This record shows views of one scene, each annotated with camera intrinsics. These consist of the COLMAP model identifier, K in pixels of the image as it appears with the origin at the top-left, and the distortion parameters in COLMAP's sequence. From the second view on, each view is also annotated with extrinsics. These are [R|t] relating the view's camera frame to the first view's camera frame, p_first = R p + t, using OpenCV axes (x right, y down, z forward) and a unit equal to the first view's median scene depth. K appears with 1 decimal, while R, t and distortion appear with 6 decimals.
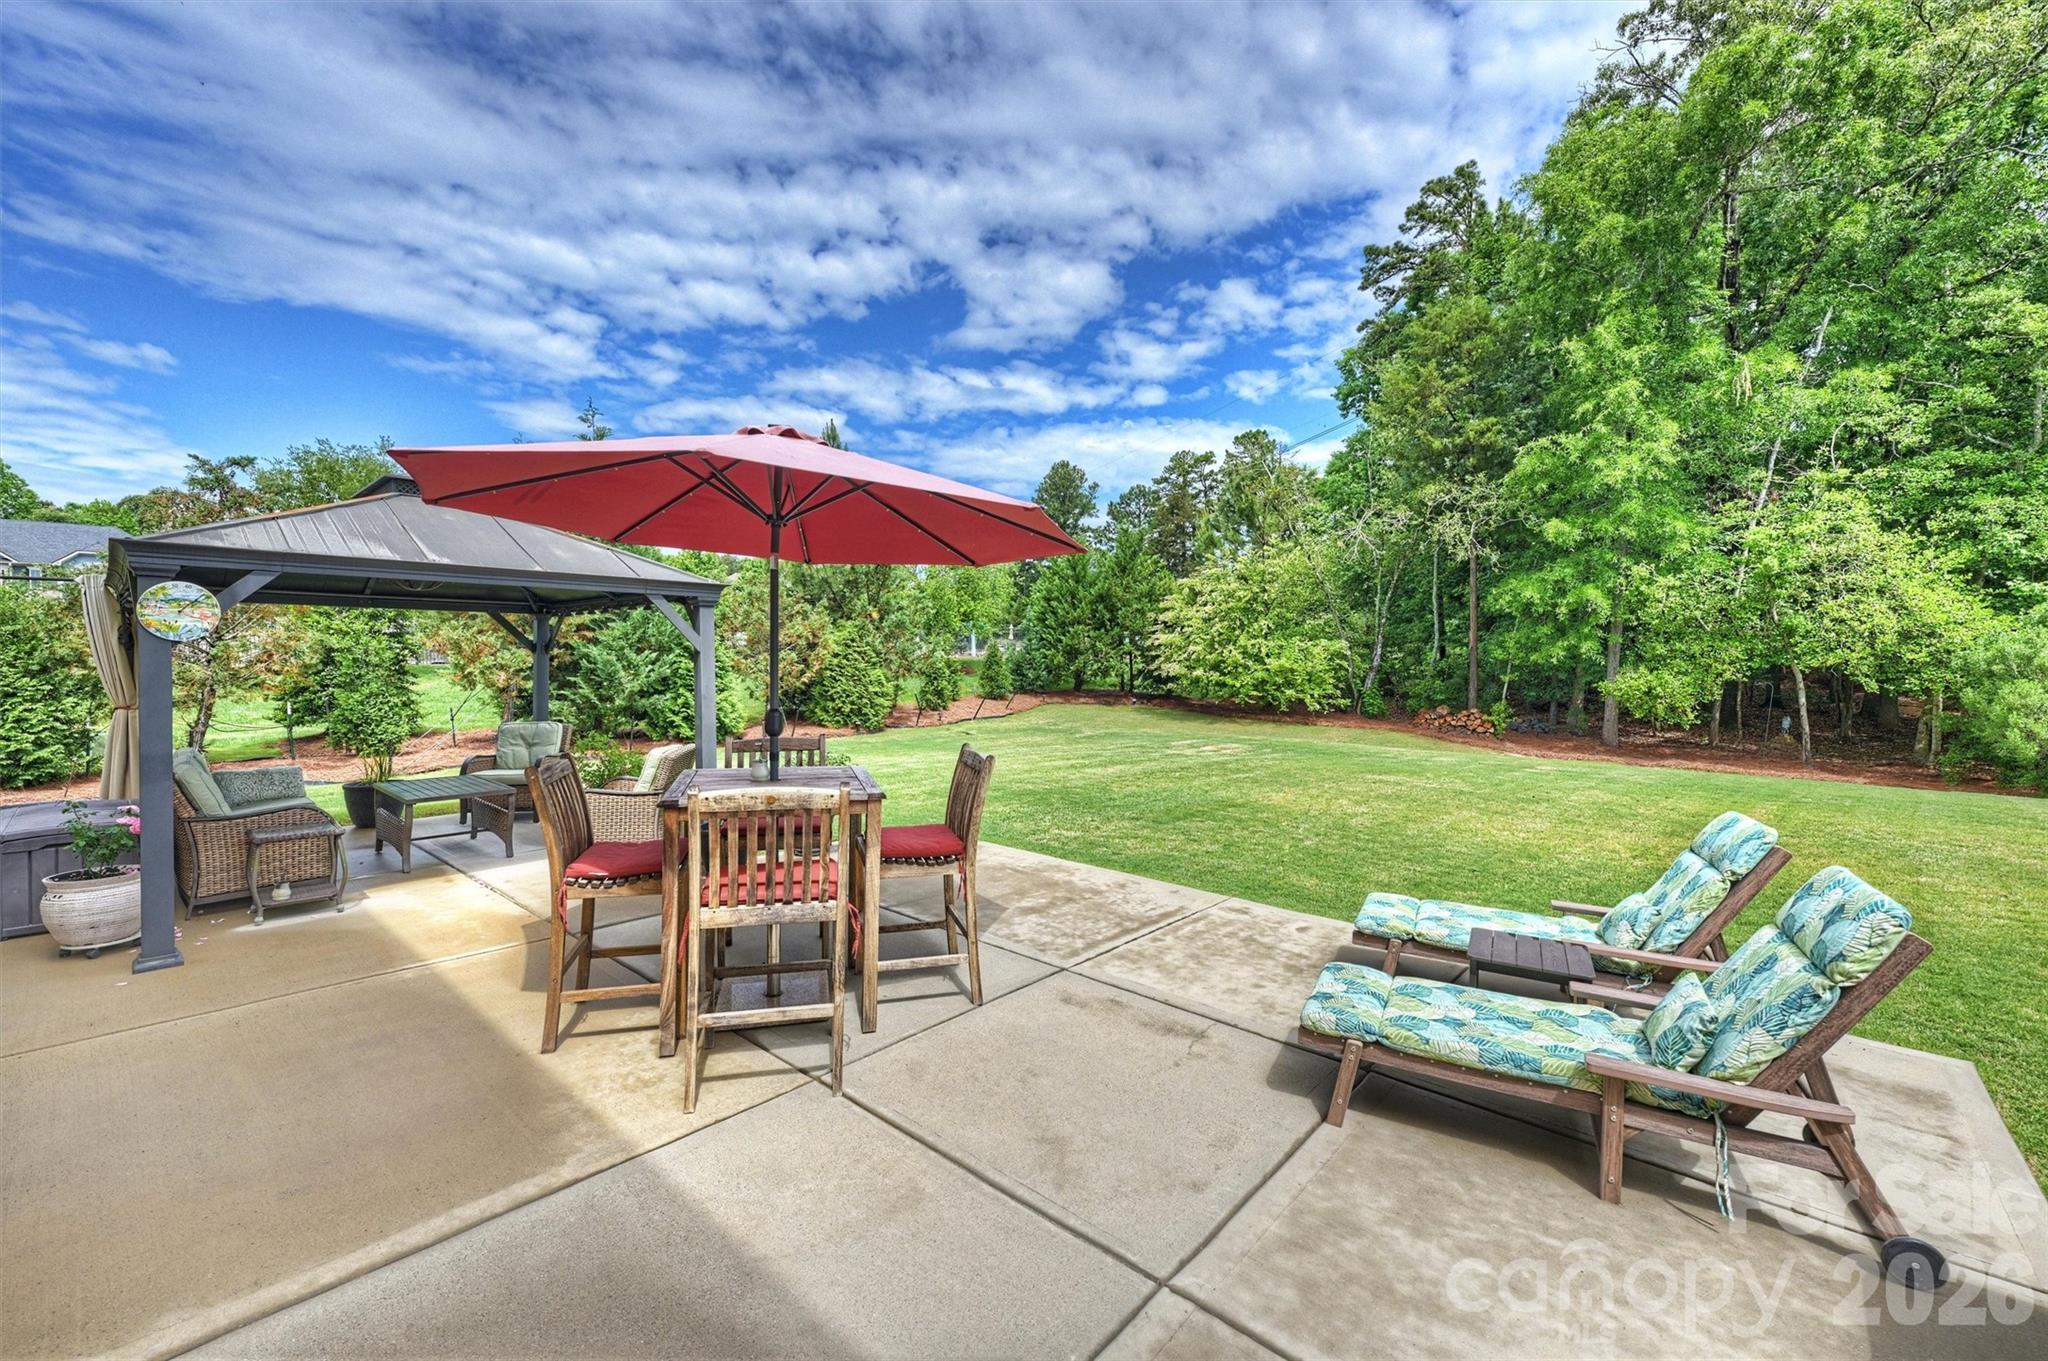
lens RADIAL K [[826.5, 0, 1024.0], [0, 826.5, 680.5], [0, 0, 1]] dist [-0.002350, -0.000127]
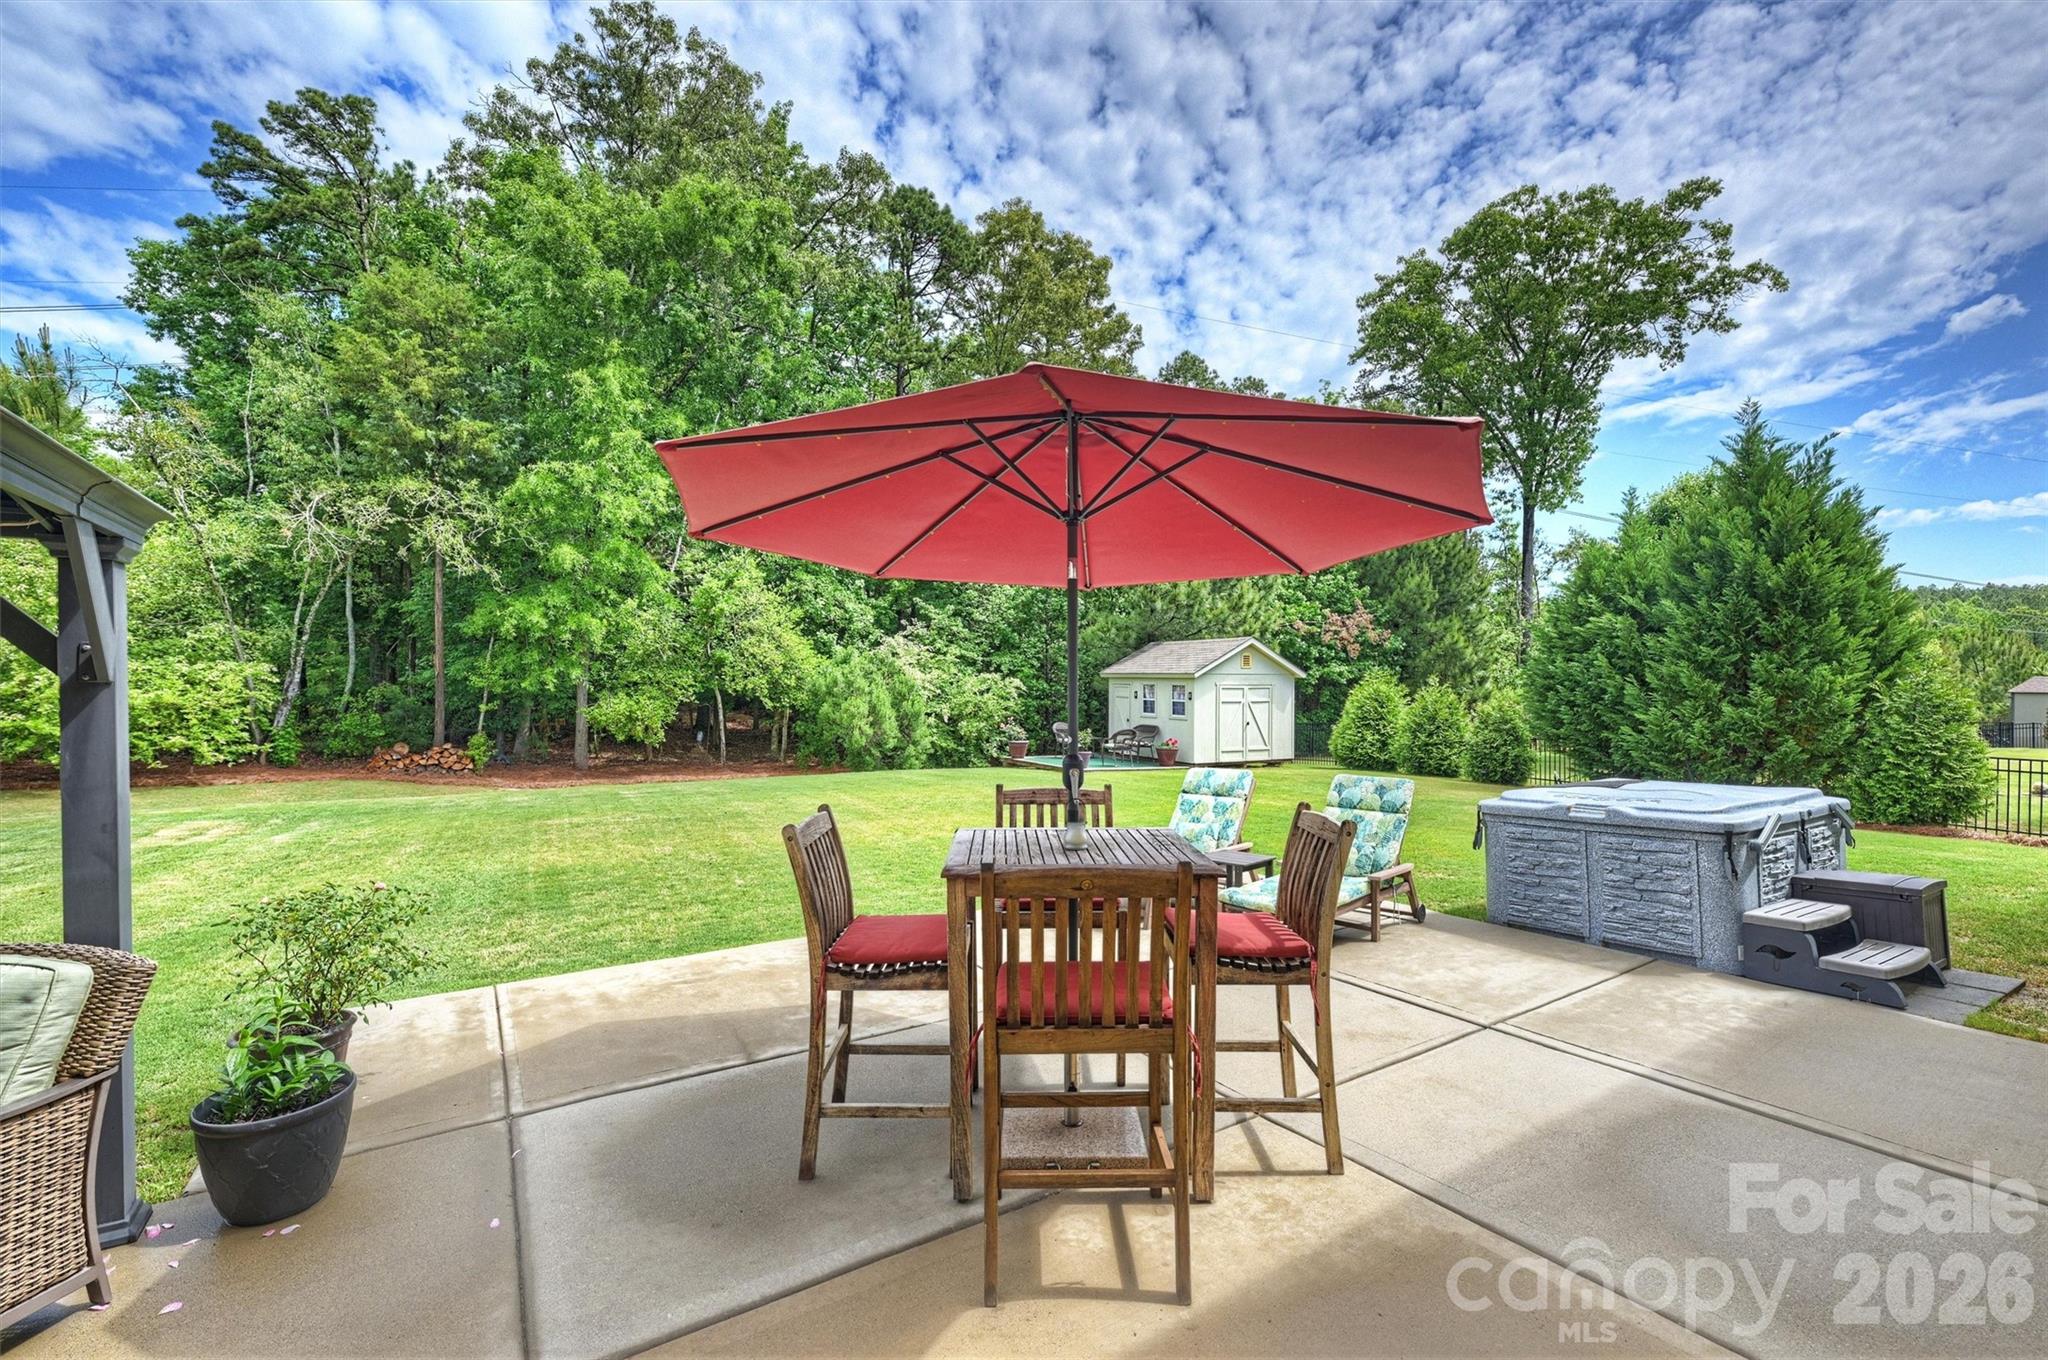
lens RADIAL K [[914.8, 0, 1024.0], [0, 914.8, 680.0], [0, 0, 1]] dist [0.000541, 0.000065]
pose [[0.260984, 0.001206, 0.965342, -0.245213], [0.032225, 0.999431, -0.009961, -0.004286], [-0.964805, 0.033708, 0.260796, 0.165713]]
